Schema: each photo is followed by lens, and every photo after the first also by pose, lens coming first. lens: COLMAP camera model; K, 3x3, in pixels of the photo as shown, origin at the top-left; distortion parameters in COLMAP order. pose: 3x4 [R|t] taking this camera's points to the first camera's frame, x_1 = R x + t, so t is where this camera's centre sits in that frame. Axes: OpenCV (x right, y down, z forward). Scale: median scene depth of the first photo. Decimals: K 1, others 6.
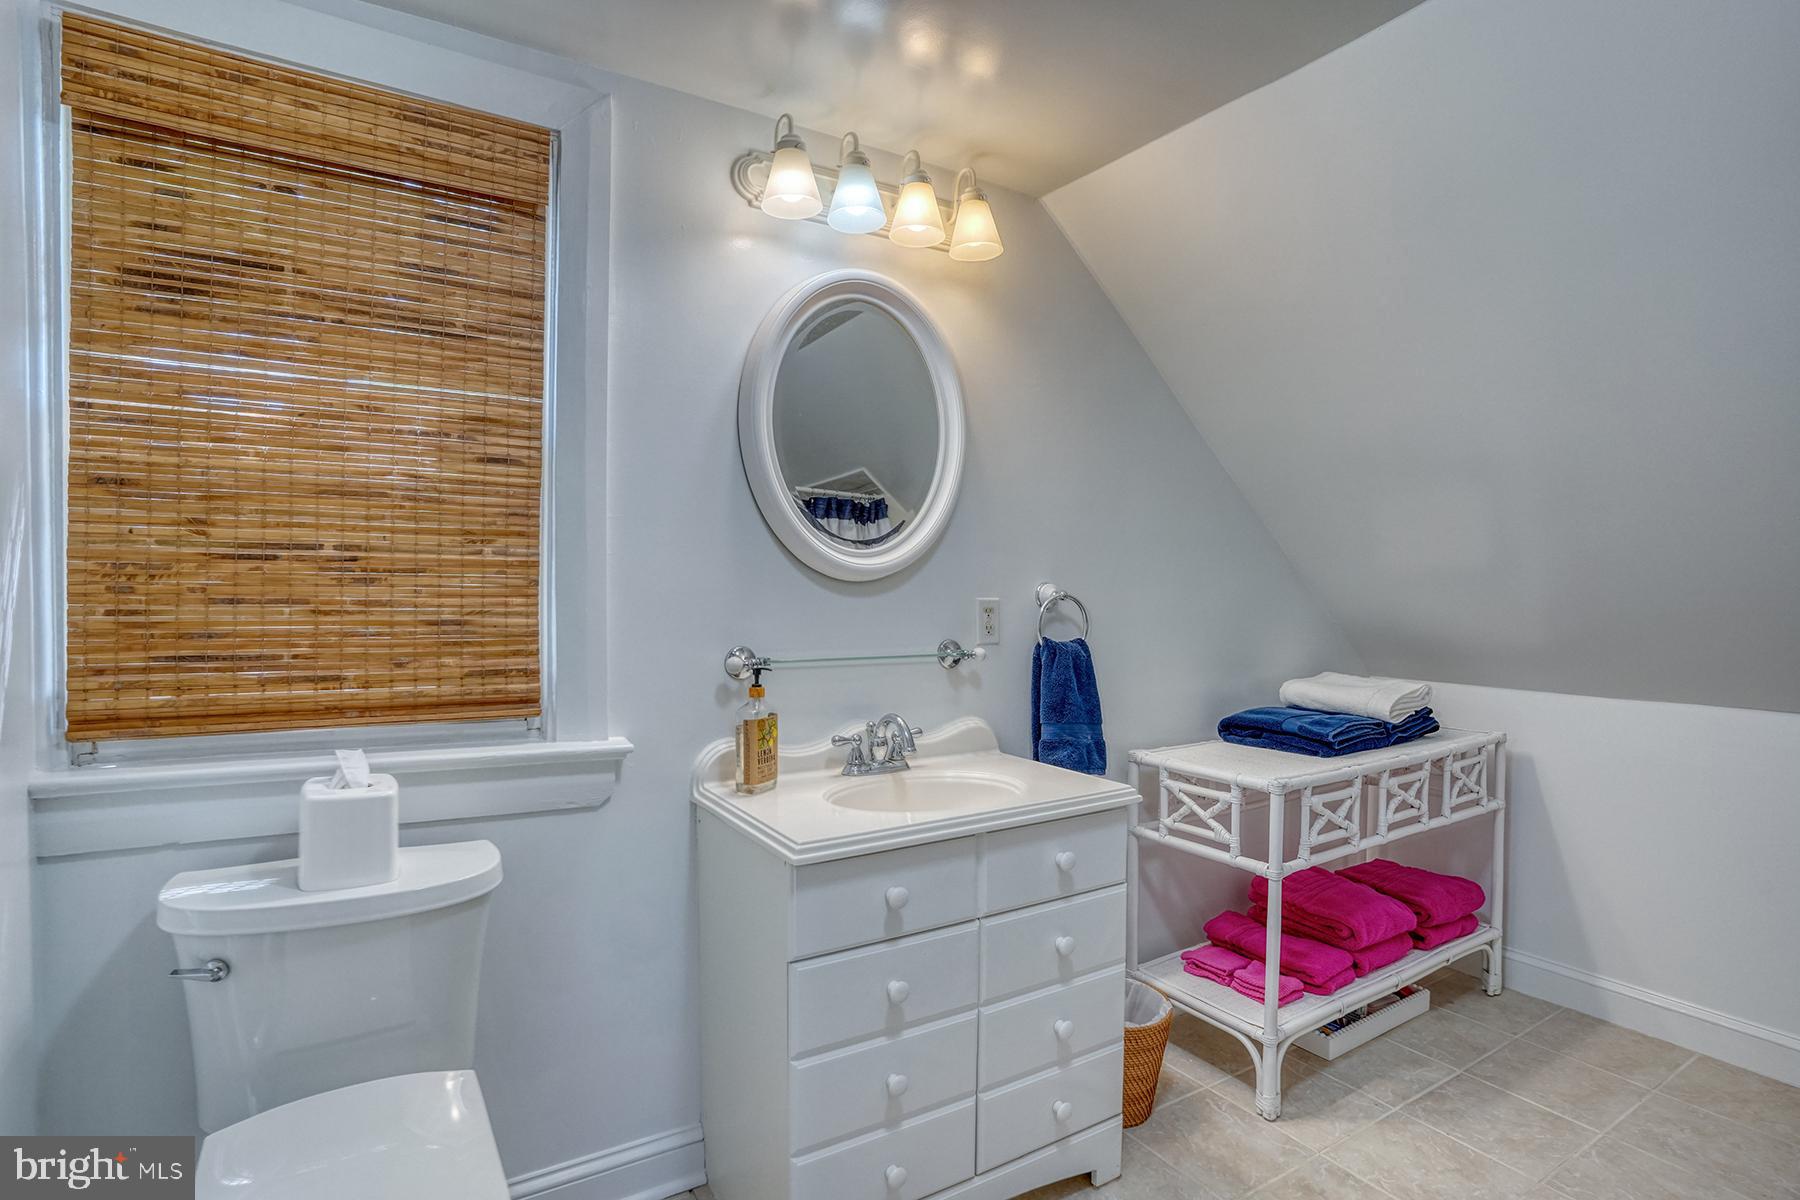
lens RADIAL K [[906.7, 0, 899.4], [0, 906.7, 599.0], [0, 0, 1]] dist [-0.075050, 0.033515]
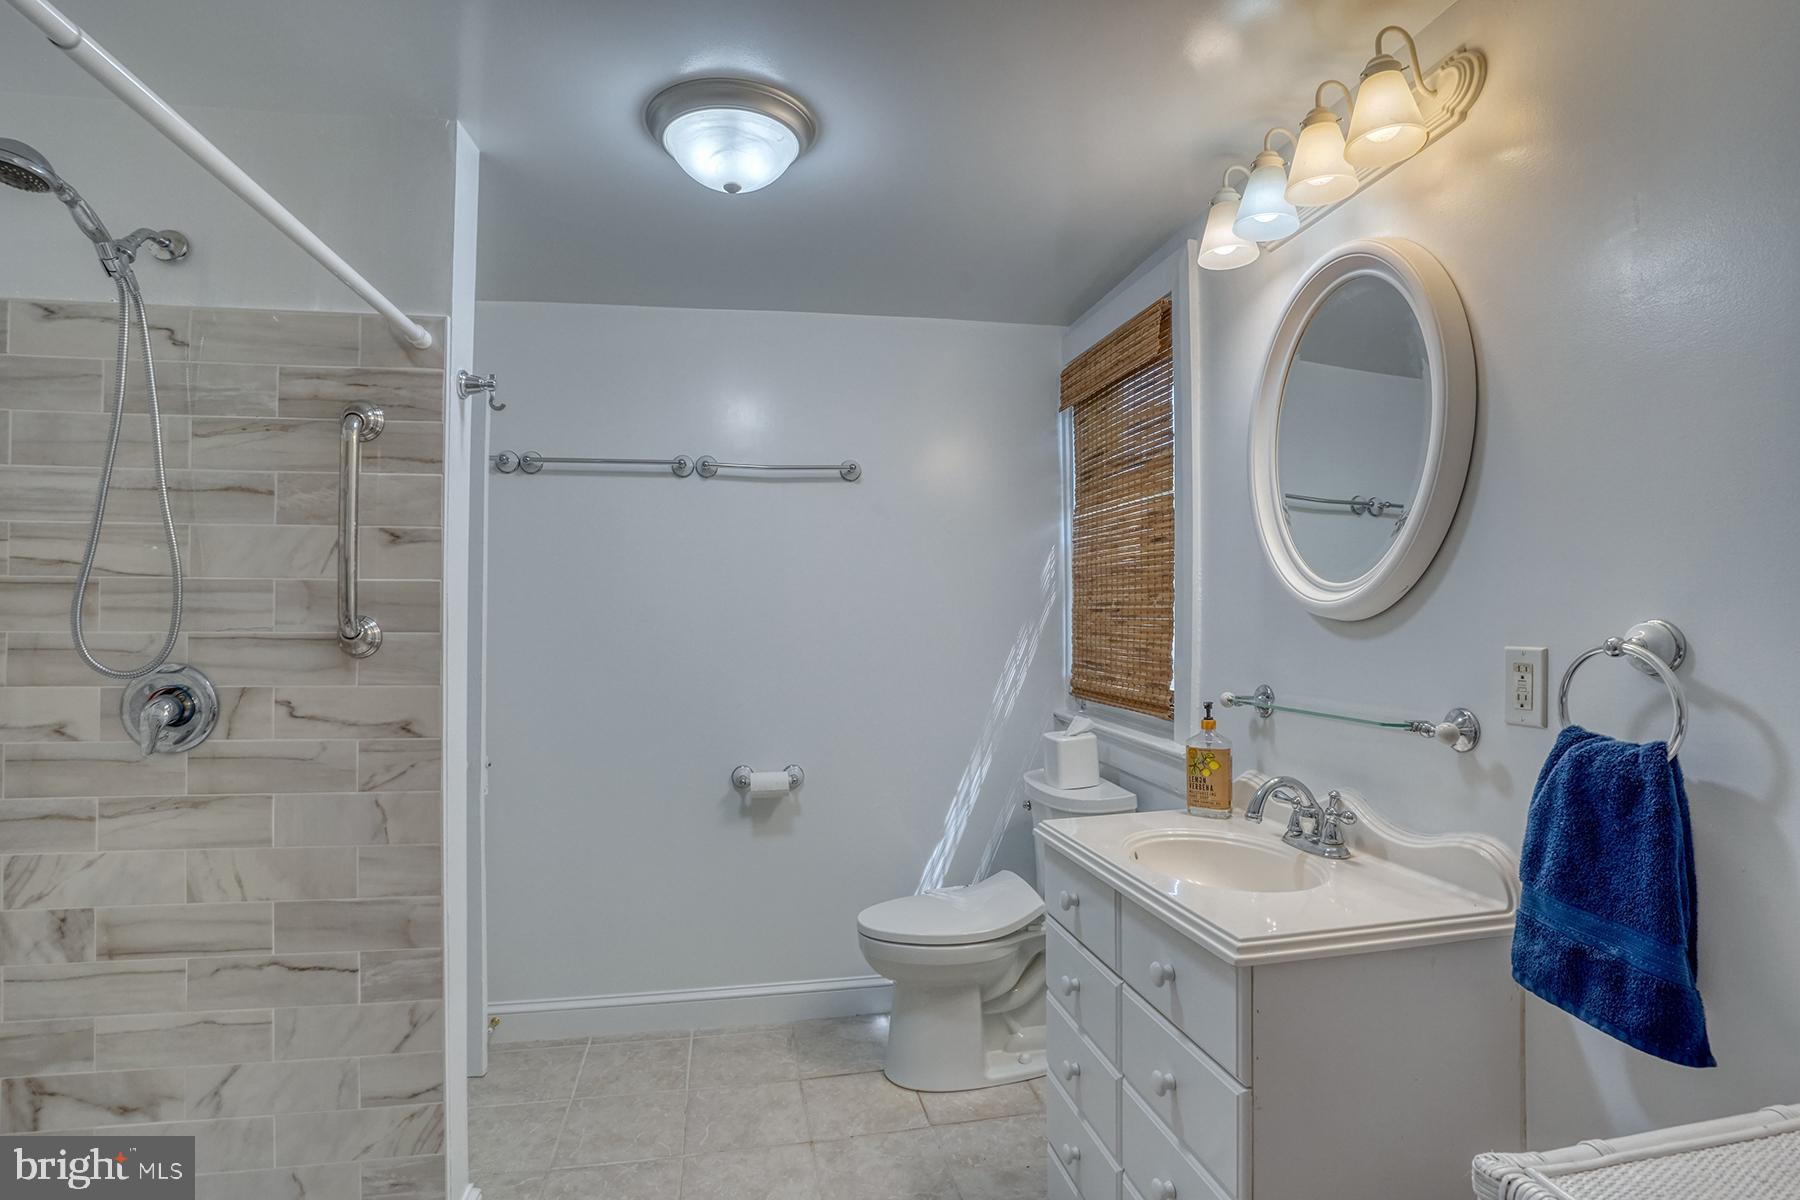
lens RADIAL K [[906.7, 0, 897.6], [0, 906.7, 601.2], [0, 0, 1]] dist [-0.075050, 0.033515]
pose [[-0.346199, -0.018245, -0.937984, 1.117542], [-0.004148, 0.999831, -0.017917, -0.027937], [0.938152, -0.002312, -0.346216, 1.156017]]
